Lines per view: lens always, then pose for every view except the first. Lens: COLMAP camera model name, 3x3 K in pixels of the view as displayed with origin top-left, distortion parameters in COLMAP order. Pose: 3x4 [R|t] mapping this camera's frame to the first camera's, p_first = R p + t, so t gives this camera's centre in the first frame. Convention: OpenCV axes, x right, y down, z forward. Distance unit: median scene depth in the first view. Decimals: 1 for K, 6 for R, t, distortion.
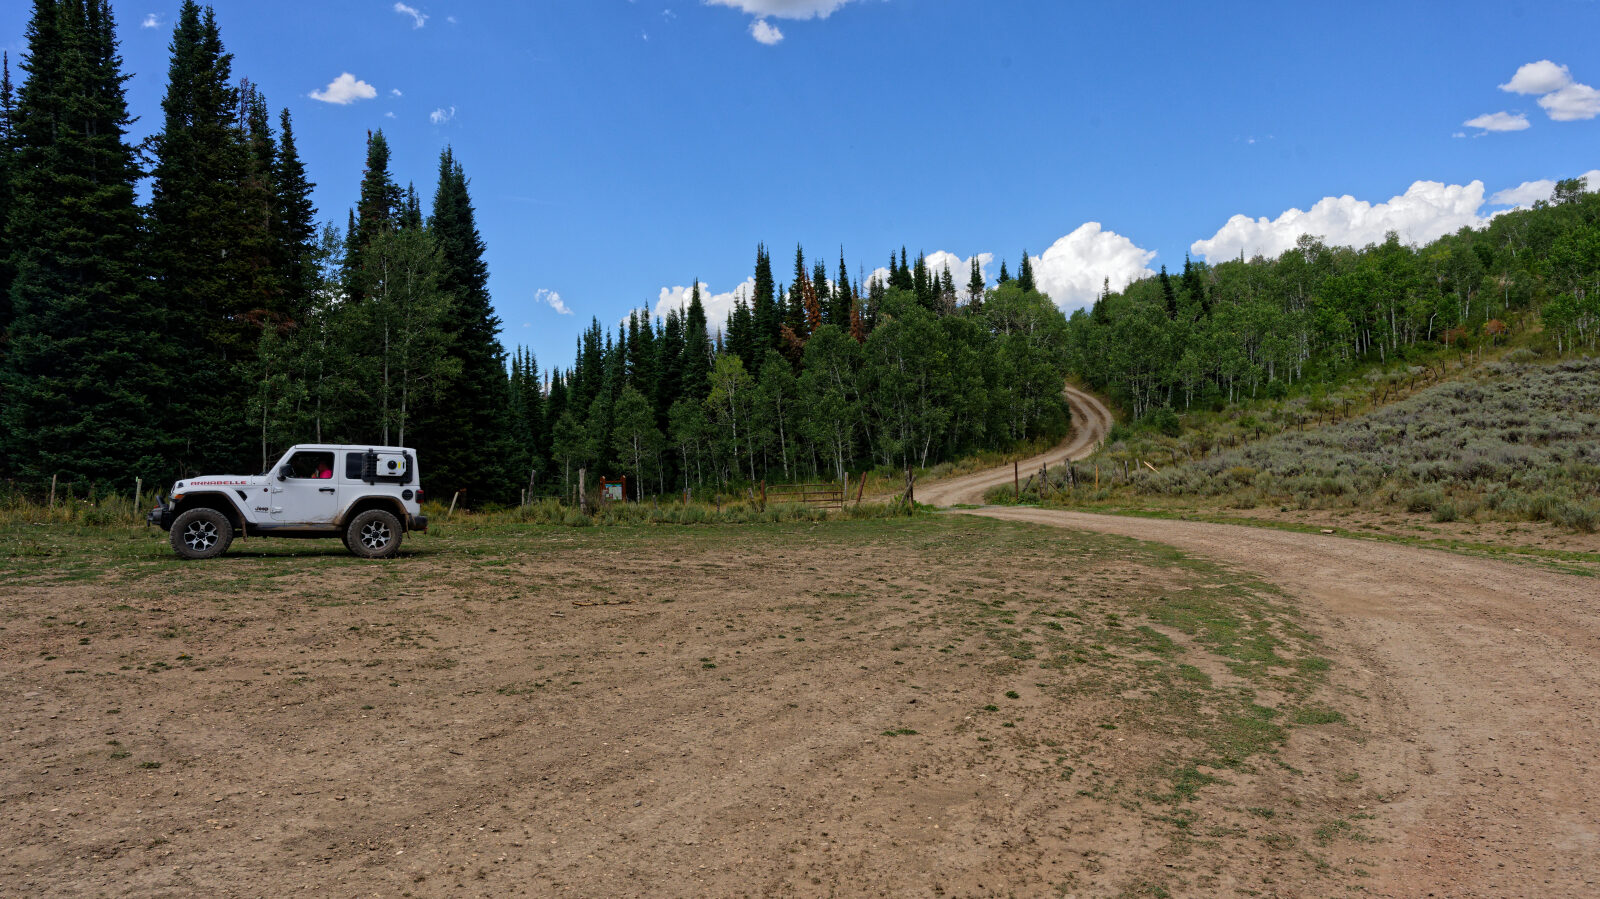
lens RADIAL K [[1044.3, 0, 800.9], [0, 1044.3, 447.3], [0, 0, 1]] dist [-0.014967, 0.006584]
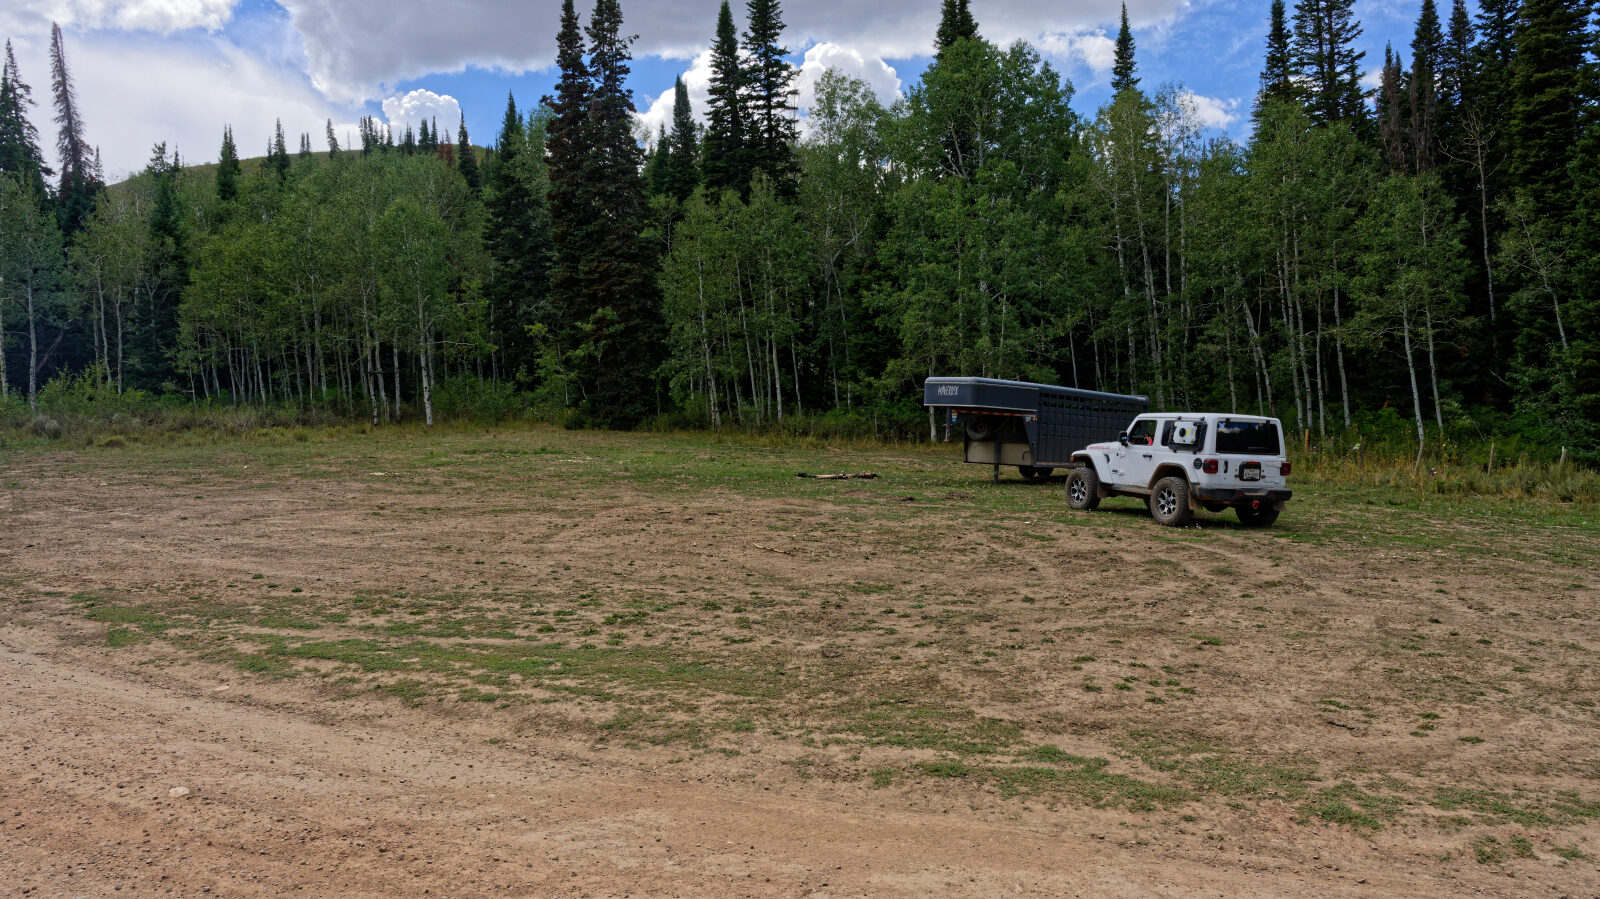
lens RADIAL K [[1044.3, 0, 802.3], [0, 1044.3, 452.7], [0, 0, 1]] dist [-0.014967, 0.006584]
pose [[-0.007881, 0.016826, -0.999827, 0.312521], [0.000167, 0.999858, 0.016825, 0.010049], [0.999969, -0.000034, -0.007882, 0.336988]]
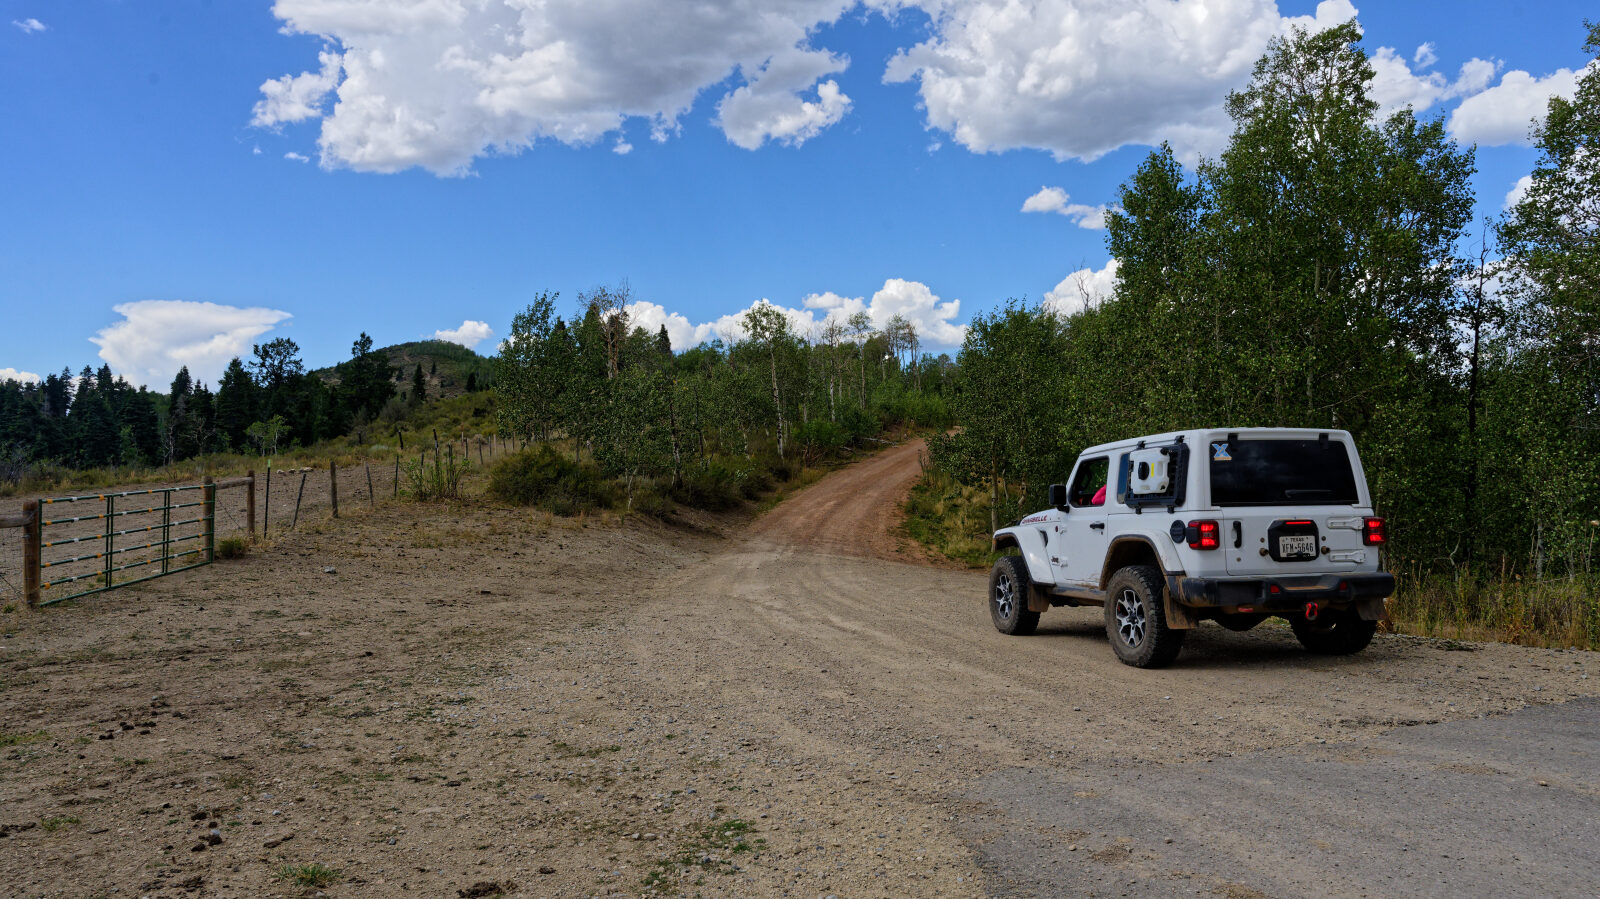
lens RADIAL K [[1044.3, 0, 794.9], [0, 1044.3, 441.9], [0, 0, 1]] dist [-0.014967, 0.006584]
pose [[-0.137710, -0.102626, -0.985142, 0.058906], [0.061676, 0.991799, -0.111941, 0.024946], [0.988550, -0.076175, -0.130252, 0.470496]]
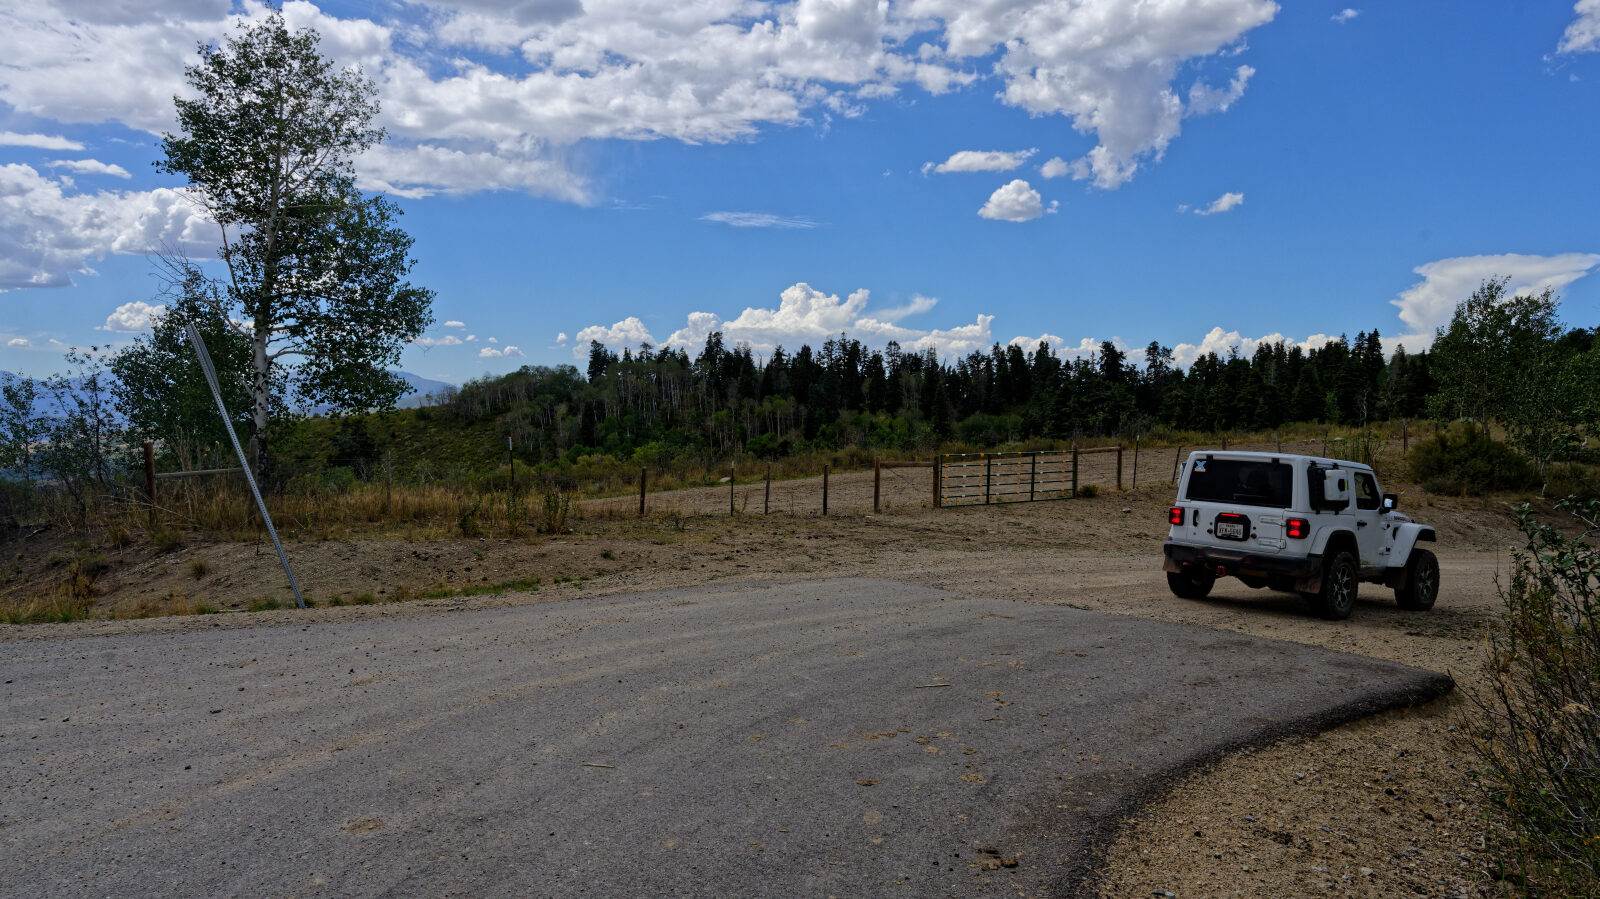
lens RADIAL K [[1044.3, 0, 804.2], [0, 1044.3, 451.9], [0, 0, 1]] dist [-0.014967, 0.006584]
pose [[-0.941630, -0.093564, -0.323388, 0.068092], [-0.081392, 0.995377, -0.050990, 0.032590], [0.326663, -0.021693, -0.944892, 0.855848]]
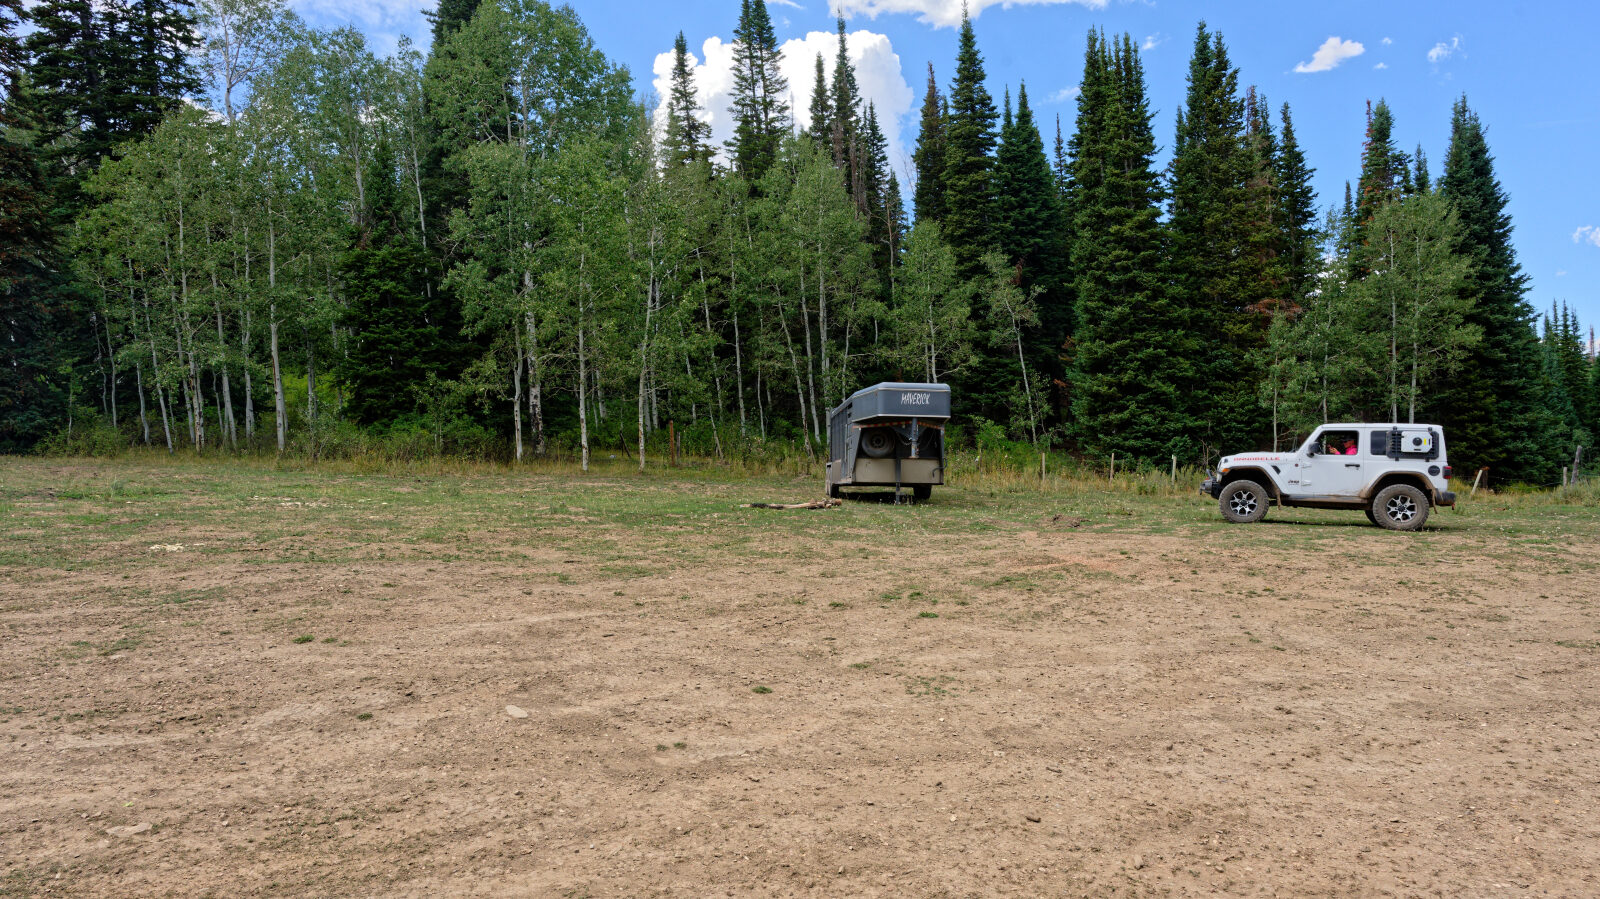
lens RADIAL K [[1044.3, 0, 793.7], [0, 1044.3, 454.1], [0, 0, 1]] dist [-0.014967, 0.006584]
pose [[0.625272, -0.003619, -0.780398, 0.013597], [0.024622, 0.999583, 0.015092, -0.000724], [0.780018, -0.028652, 0.625101, -0.067239]]
